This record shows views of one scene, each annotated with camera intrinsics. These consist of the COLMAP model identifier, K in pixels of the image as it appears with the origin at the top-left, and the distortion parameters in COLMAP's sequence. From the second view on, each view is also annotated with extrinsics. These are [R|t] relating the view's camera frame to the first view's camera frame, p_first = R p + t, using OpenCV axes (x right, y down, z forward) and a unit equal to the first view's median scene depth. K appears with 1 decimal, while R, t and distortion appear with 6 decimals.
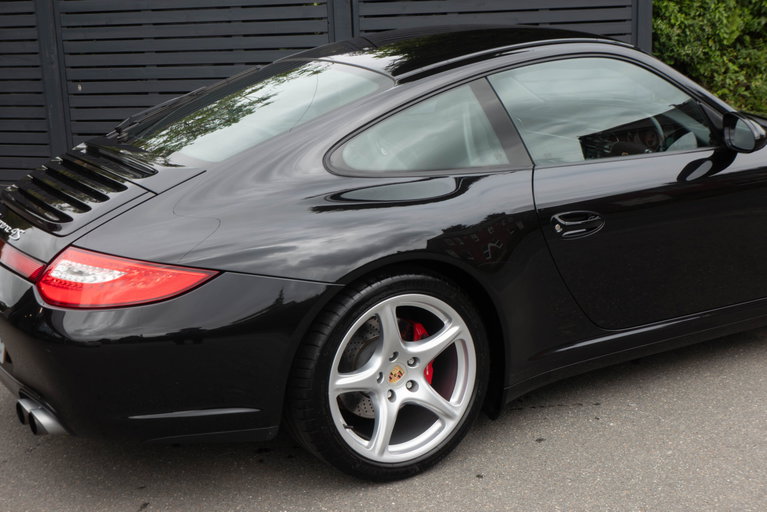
lens RADIAL K [[1150.7, 0, 384.8], [0, 1150.7, 241.6], [0, 0, 1]] dist [0.068991, -0.453832]
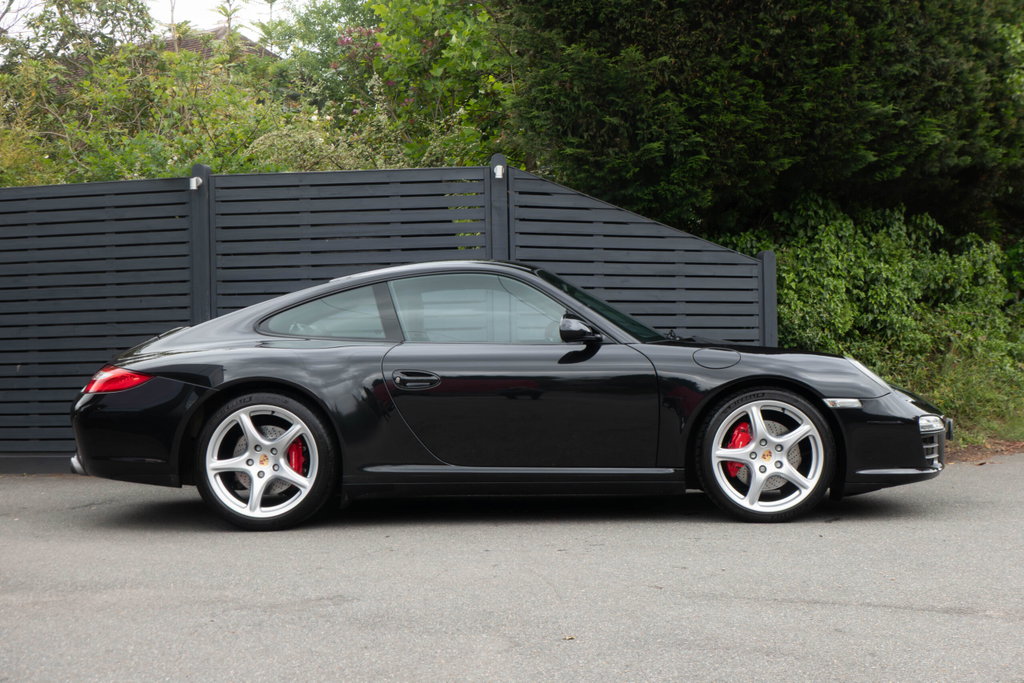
lens RADIAL K [[1530.7, 0, 510.9], [0, 1530.7, 323.2], [0, 0, 1]] dist [0.044056, -0.363507]
pose [[0.991565, 0.024232, 0.127326, -0.308333], [0.009626, 0.965886, -0.258787, 0.305013], [-0.129253, 0.257830, 0.957506, -0.518664]]
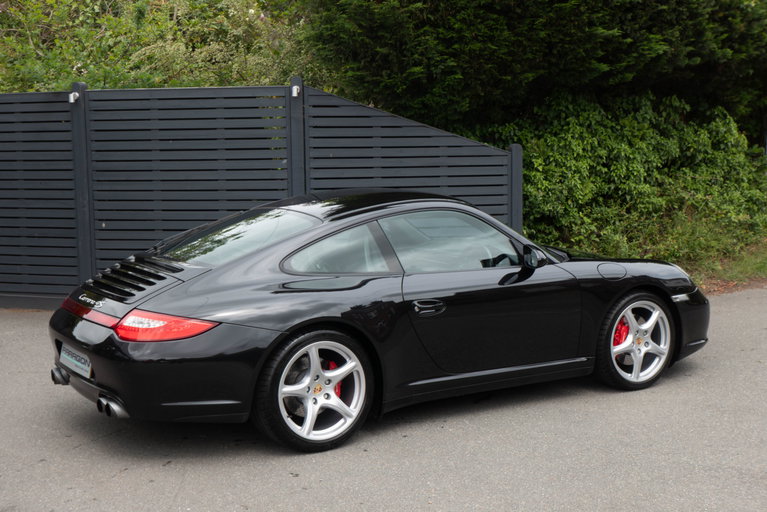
lens RADIAL K [[1150.7, 0, 384.8], [0, 1150.7, 241.6], [0, 0, 1]] dist [0.068991, -0.453832]
pose [[0.999328, 0.019702, 0.030916, 0.039632], [-0.015552, 0.991501, -0.129166, 0.089832], [-0.033198, 0.128599, 0.991141, -0.567669]]
